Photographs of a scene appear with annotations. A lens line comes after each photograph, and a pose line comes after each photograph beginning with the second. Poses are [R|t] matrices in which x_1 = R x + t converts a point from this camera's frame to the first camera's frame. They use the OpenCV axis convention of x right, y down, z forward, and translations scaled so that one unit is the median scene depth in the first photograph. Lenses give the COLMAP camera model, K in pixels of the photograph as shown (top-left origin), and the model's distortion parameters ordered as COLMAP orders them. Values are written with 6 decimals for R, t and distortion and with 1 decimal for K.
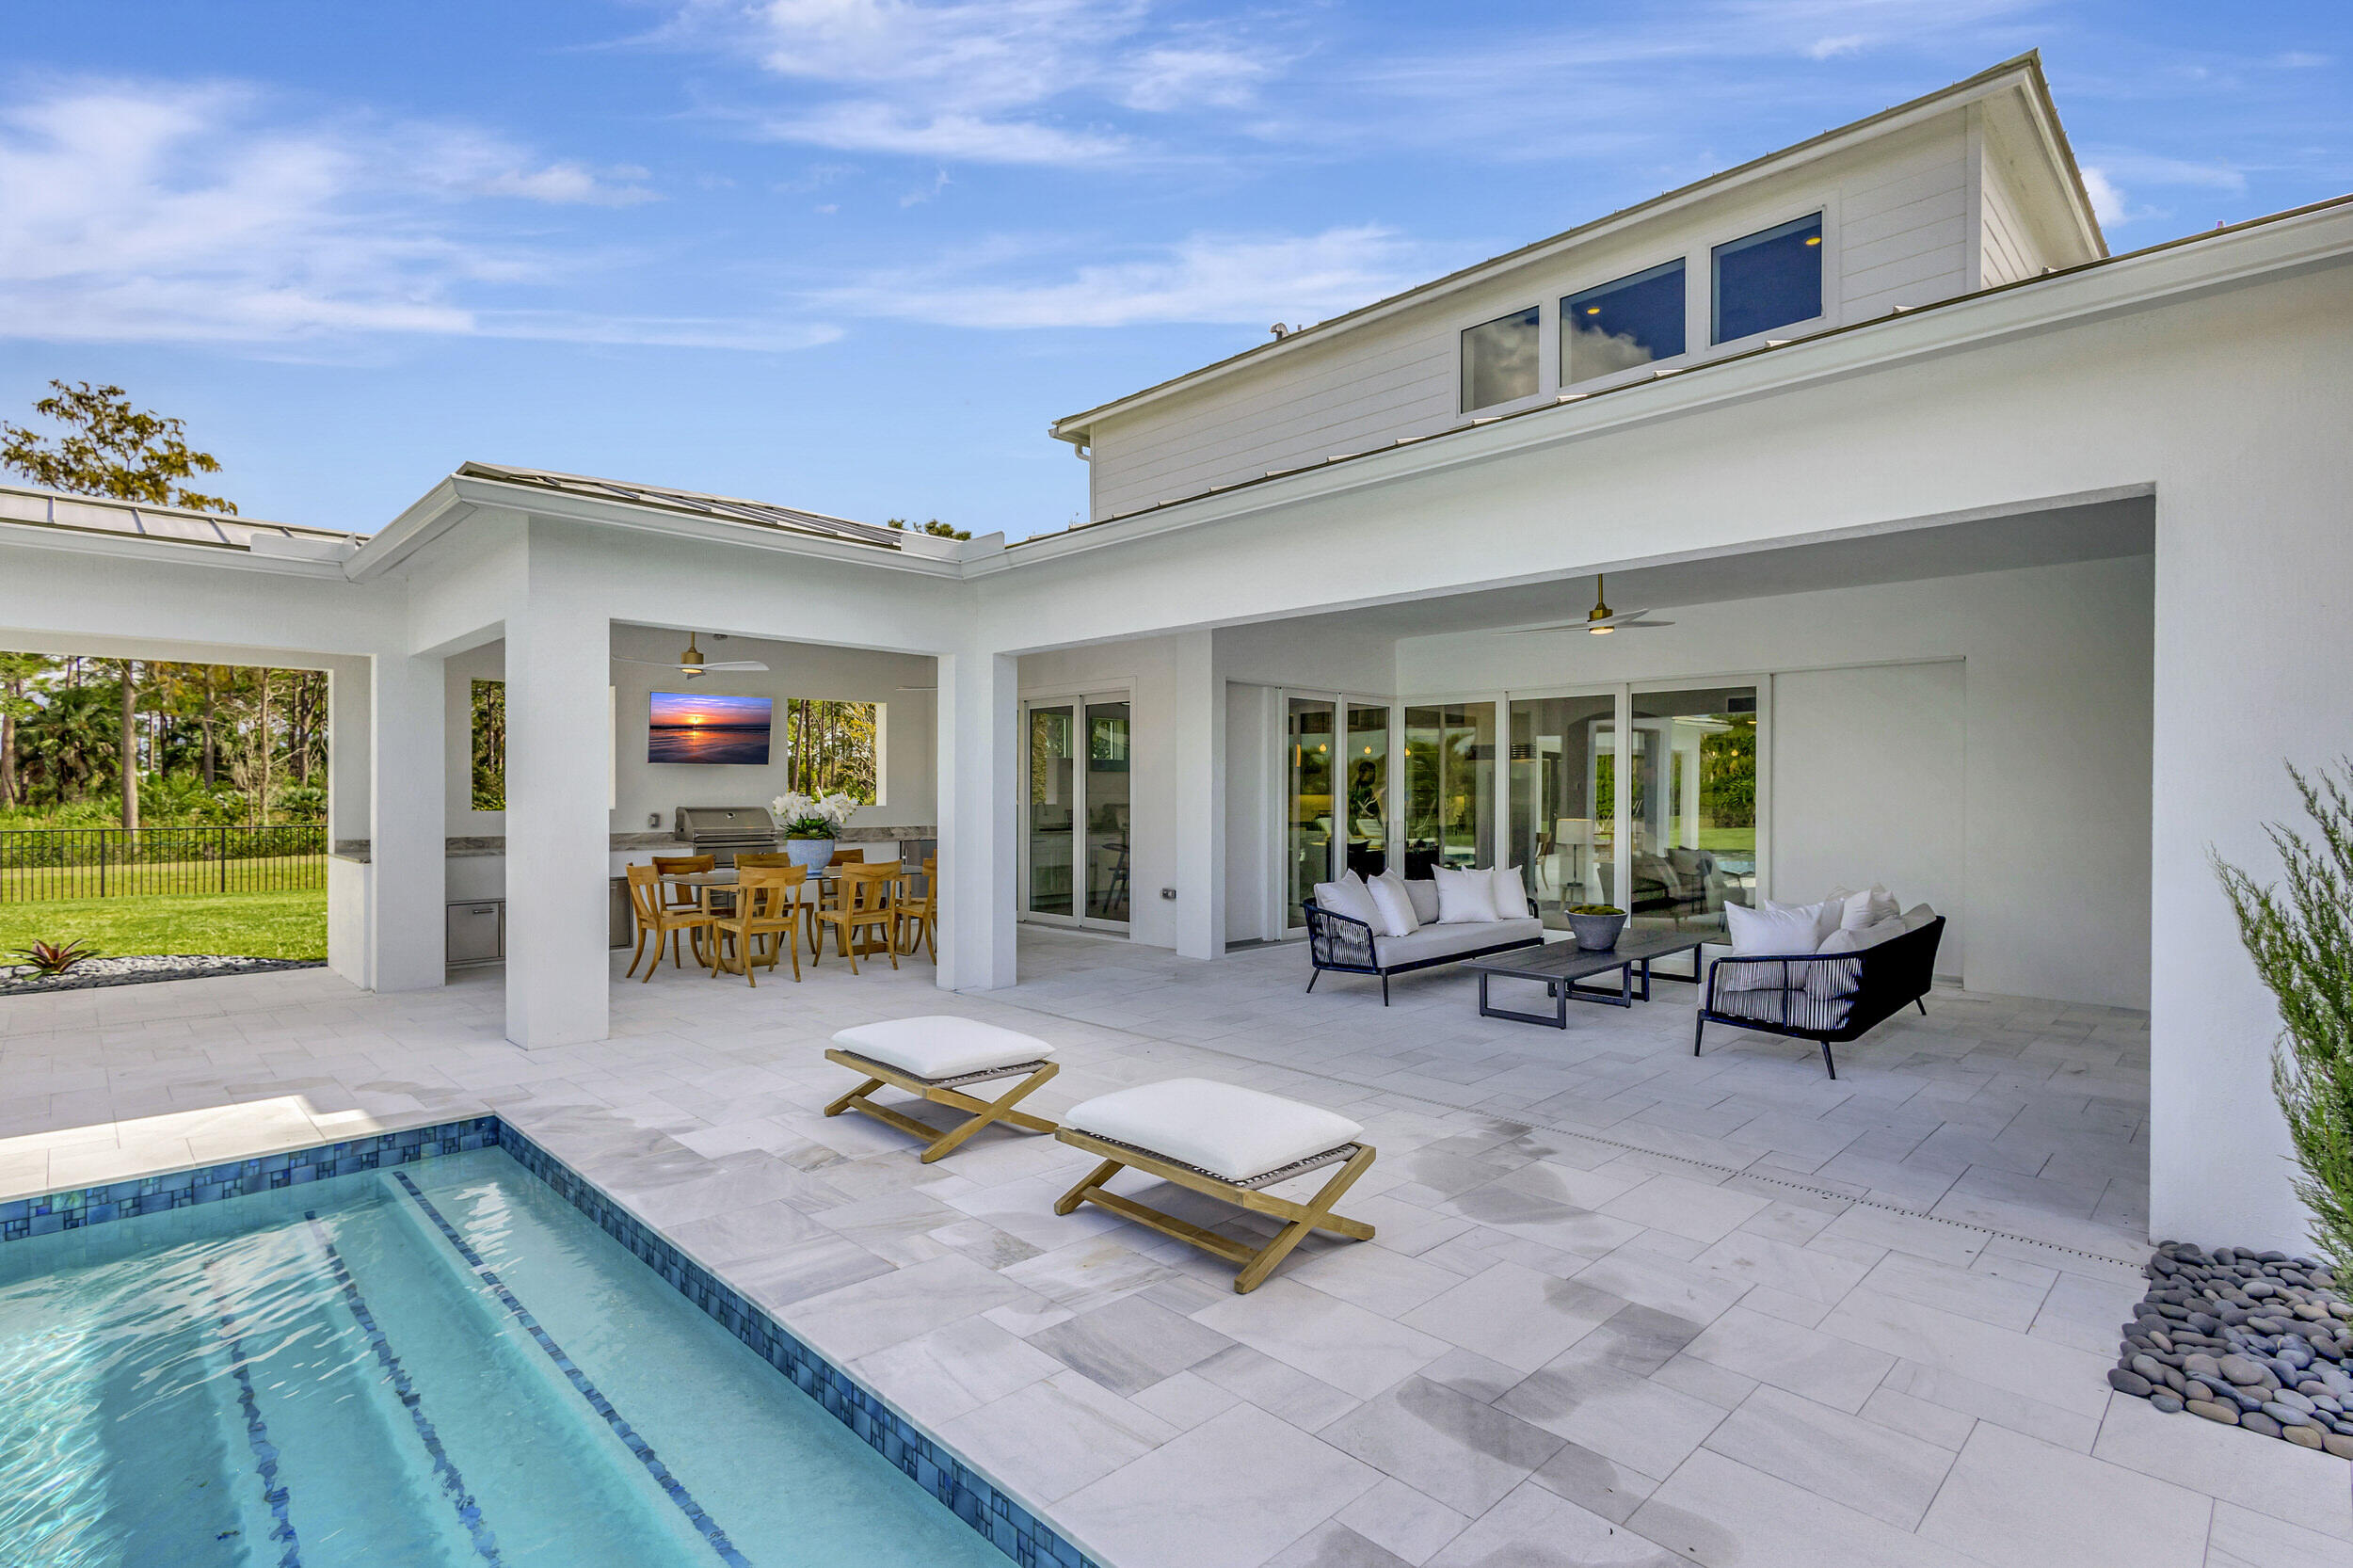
lens RADIAL K [[1117.5, 0, 1175.5], [0, 1117.5, 797.1], [0, 0, 1]] dist [0.003257, 0.000489]
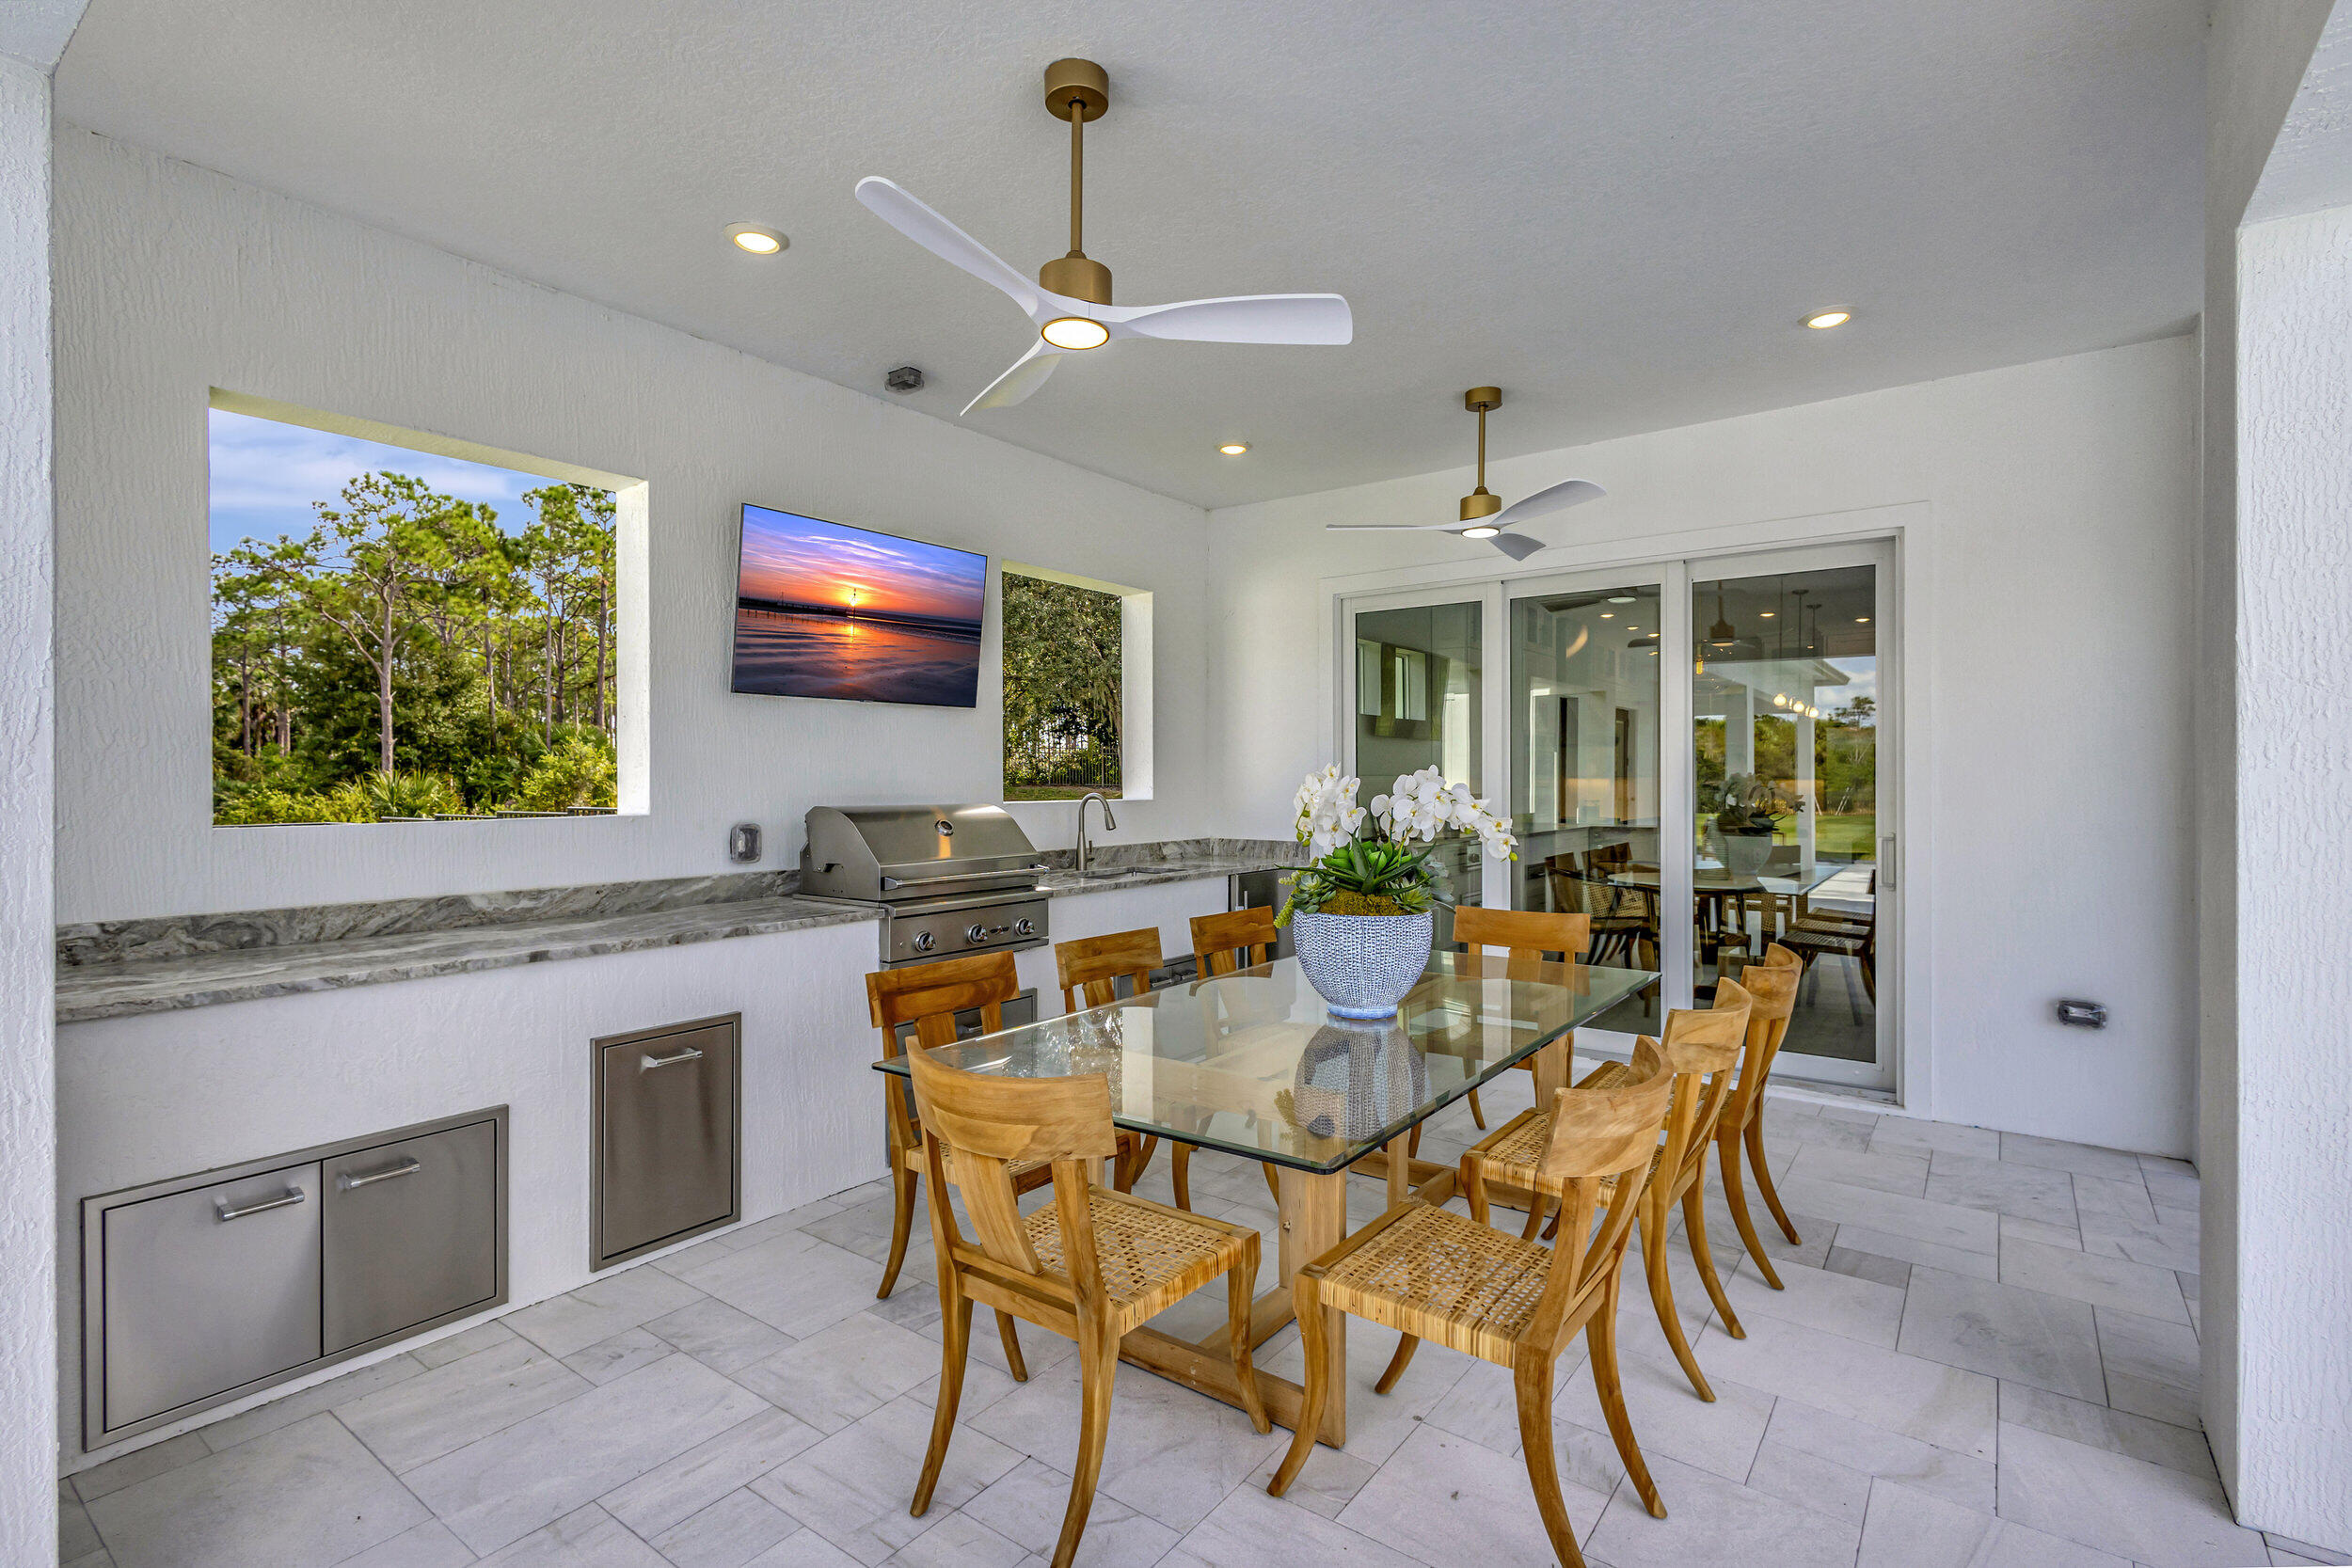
lens RADIAL K [[1087.0, 0, 1240.4], [0, 1087.0, 783.9], [0, 0, 1]] dist [0.003316, 0.000279]
pose [[0.981916, 0.003520, 0.189285, -0.322491], [-0.003182, 0.999993, -0.002090, -0.000002], [-0.189291, 0.001450, 0.981920, 0.514549]]
